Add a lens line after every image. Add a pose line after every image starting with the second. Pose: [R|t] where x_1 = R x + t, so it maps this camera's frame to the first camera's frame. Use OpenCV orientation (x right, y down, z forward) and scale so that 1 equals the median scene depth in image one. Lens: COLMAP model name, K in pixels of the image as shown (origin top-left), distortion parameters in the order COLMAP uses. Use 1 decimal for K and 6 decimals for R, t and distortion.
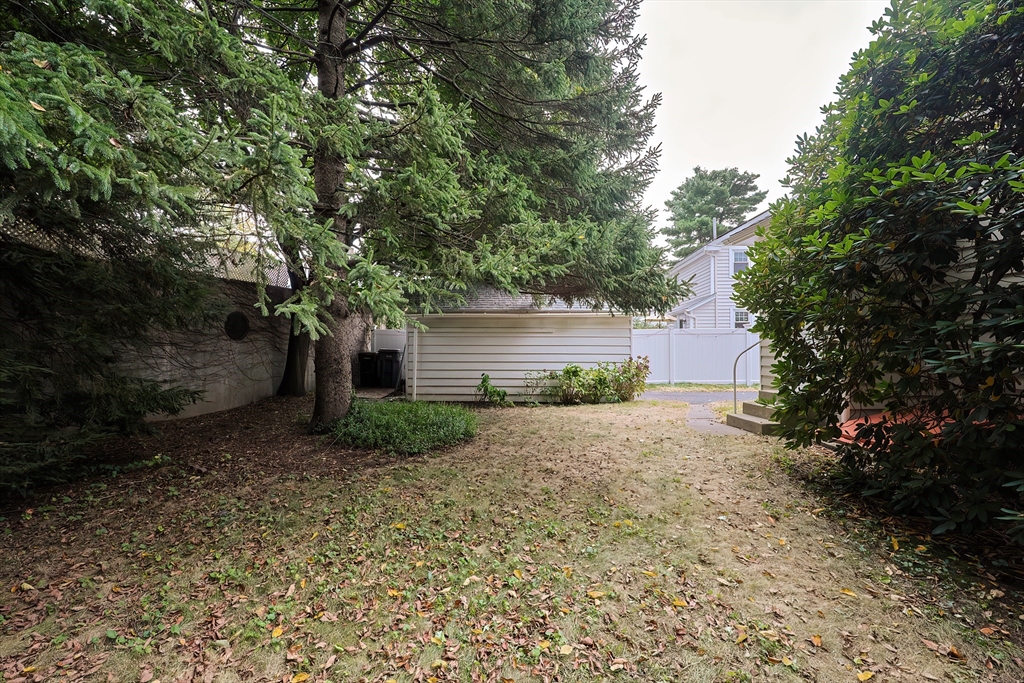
lens RADIAL K [[435.7, 0, 524.9], [0, 435.7, 342.2], [0, 0, 1]] dist [0.001731, -0.000021]
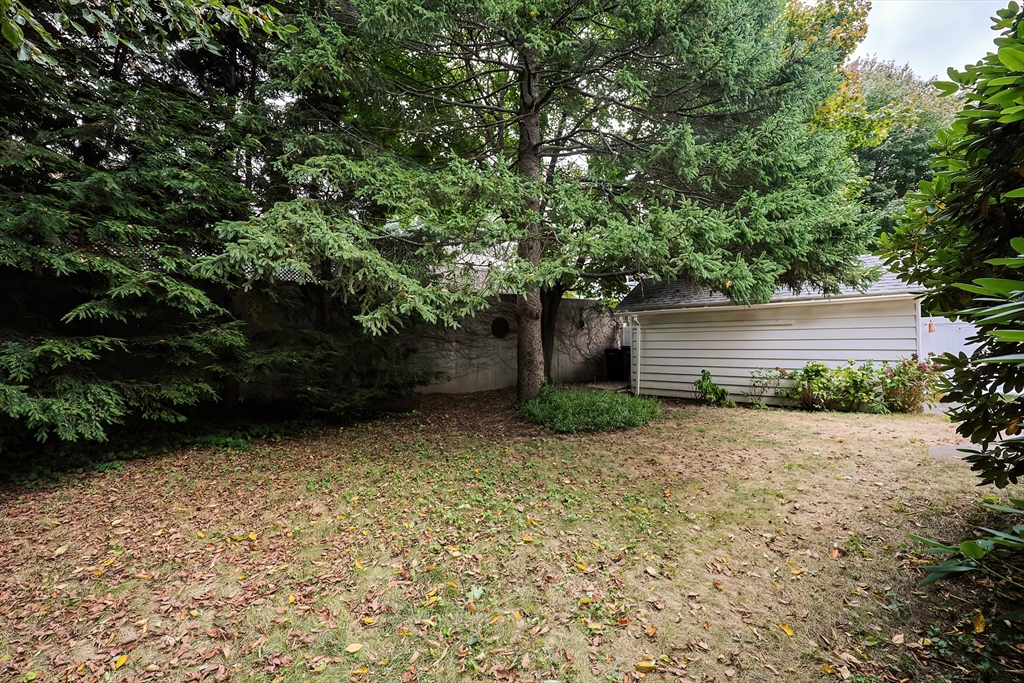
lens RADIAL K [[435.7, 0, 524.9], [0, 435.7, 342.2], [0, 0, 1]] dist [0.001731, -0.000021]
pose [[0.771168, -0.008927, -0.636569, 0.226403], [0.011693, 0.999932, 0.000143, 0.006743], [0.636524, -0.007553, 0.771220, 0.014719]]
